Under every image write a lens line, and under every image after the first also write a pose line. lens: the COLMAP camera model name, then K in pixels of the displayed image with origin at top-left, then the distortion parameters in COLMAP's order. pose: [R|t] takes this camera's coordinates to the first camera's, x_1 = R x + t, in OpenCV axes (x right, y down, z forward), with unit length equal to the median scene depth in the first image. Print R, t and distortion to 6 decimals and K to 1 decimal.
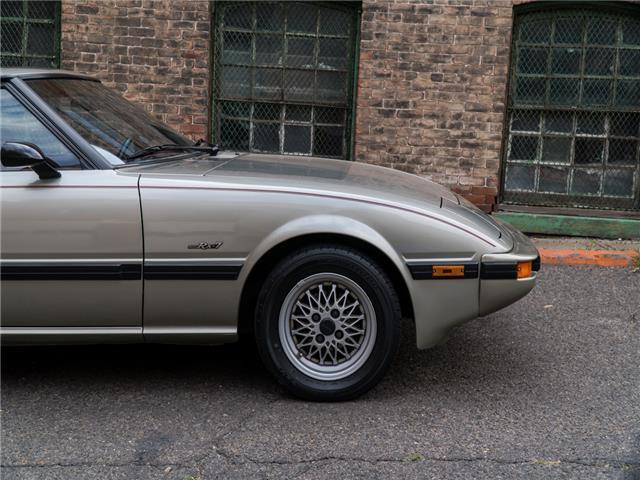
lens RADIAL K [[808.1, 0, 326.8], [0, 808.1, 205.0], [0, 0, 1]] dist [0.076357, 0.000000]
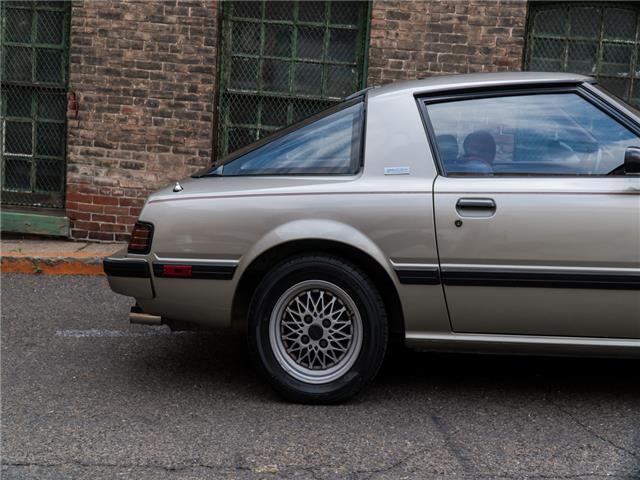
lens RADIAL K [[845.3, 0, 306.1], [0, 845.3, 207.6], [0, 0, 1]] dist [0.080860, 0.000000]
pose [[0.999588, 0.018272, -0.022123, -0.377584], [-0.018649, 0.999683, -0.016924, 0.009529], [0.021807, 0.017330, 0.999612, -0.013073]]
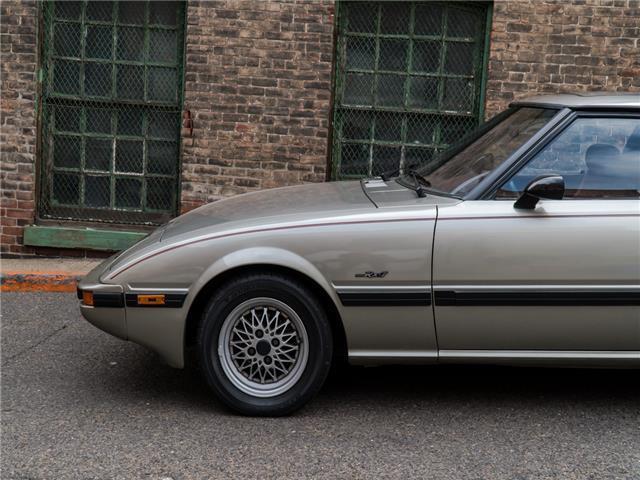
lens RADIAL K [[880.4, 0, 295.2], [0, 880.4, 195.8], [0, 0, 1]] dist [0.075714, 0.000000]
pose [[0.999638, 0.004233, -0.026583, -0.529886], [-0.005413, 0.998996, -0.044472, 0.007039], [0.026368, 0.044600, 0.998657, -0.043897]]
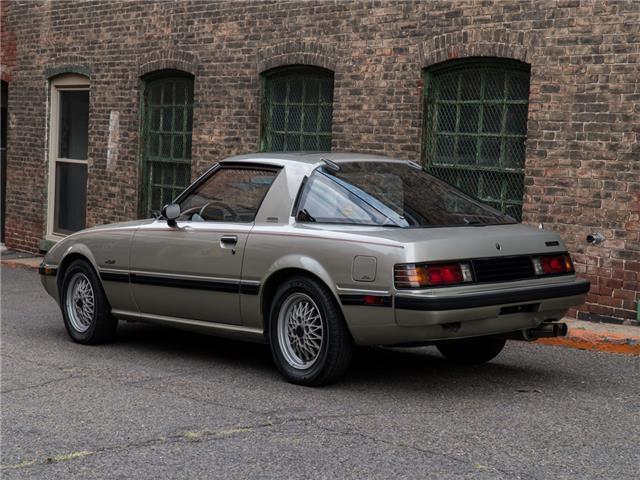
lens RADIAL K [[1083.6, 0, 269.5], [0, 1083.6, 224.7], [0, 0, 1]] dist [0.038589, 0.000000]
pose [[0.663262, 0.031300, -0.747733, 0.486646], [-0.106278, 0.992939, -0.052708, 0.035329], [0.740803, 0.114427, 0.661905, -0.127987]]
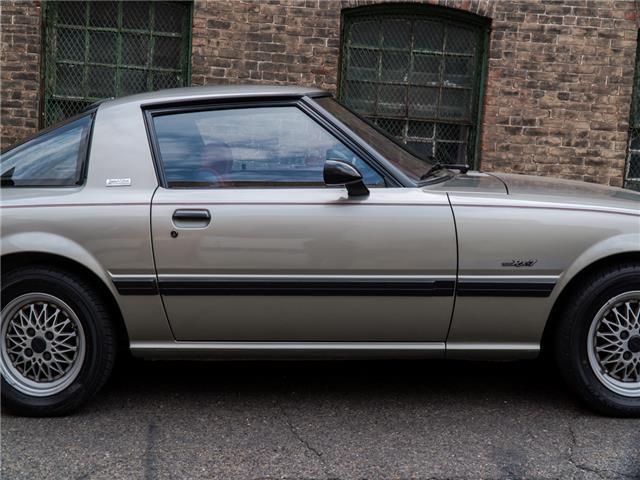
lens RADIAL K [[808.1, 0, 312.8], [0, 808.1, 209.2], [0, 0, 1]] dist [0.076357, 0.000000]
pose [[0.998184, 0.007226, 0.059811, -0.236651], [-0.006587, 0.999919, -0.010865, -0.002263], [-0.059885, 0.010452, 0.998151, -0.000795]]
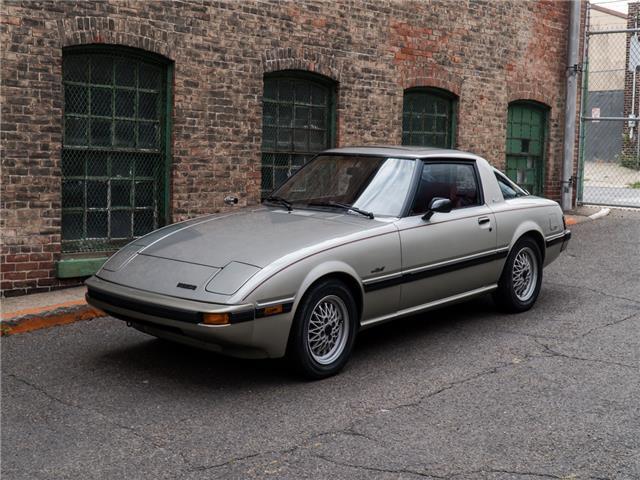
lens RADIAL K [[880.4, 0, 295.6], [0, 880.4, 226.3], [0, 0, 1]] dist [0.075714, 0.000000]
pose [[0.677241, -0.090458, 0.730180, -1.188770], [0.103929, 0.994224, 0.026775, -0.043306], [-0.728384, 0.057754, 0.682730, -0.021173]]
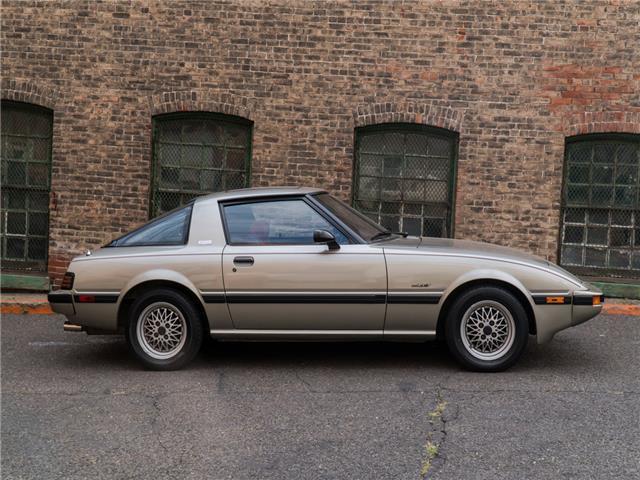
lens RADIAL K [[808.1, 0, 319.5], [0, 808.1, 219.9], [0, 0, 1]] dist [0.076357, 0.000000]
pose [[0.999722, 0.004459, -0.023134, -0.171436], [-0.006510, 0.995978, -0.089364, 0.034464], [0.022643, 0.089490, 0.995730, -0.435064]]
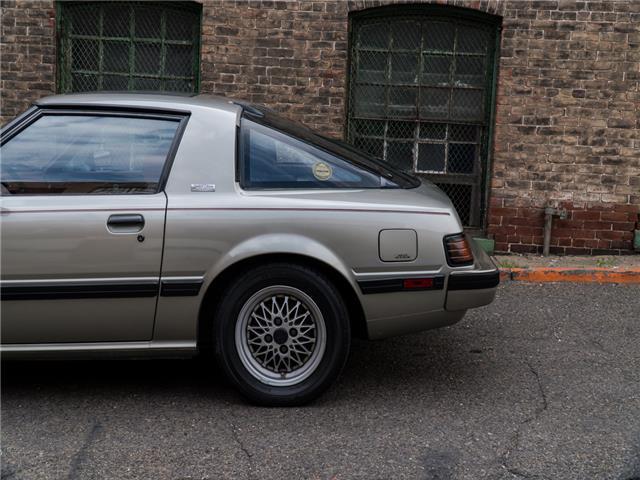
lens RADIAL K [[808.1, 0, 314.3], [0, 808.1, 205.5], [0, 0, 1]] dist [0.076357, 0.000000]
pose [[0.999742, -0.004095, -0.022358, -0.164082], [0.003497, 0.999638, -0.026689, 0.004276], [0.022460, 0.026604, 0.999394, 0.001004]]
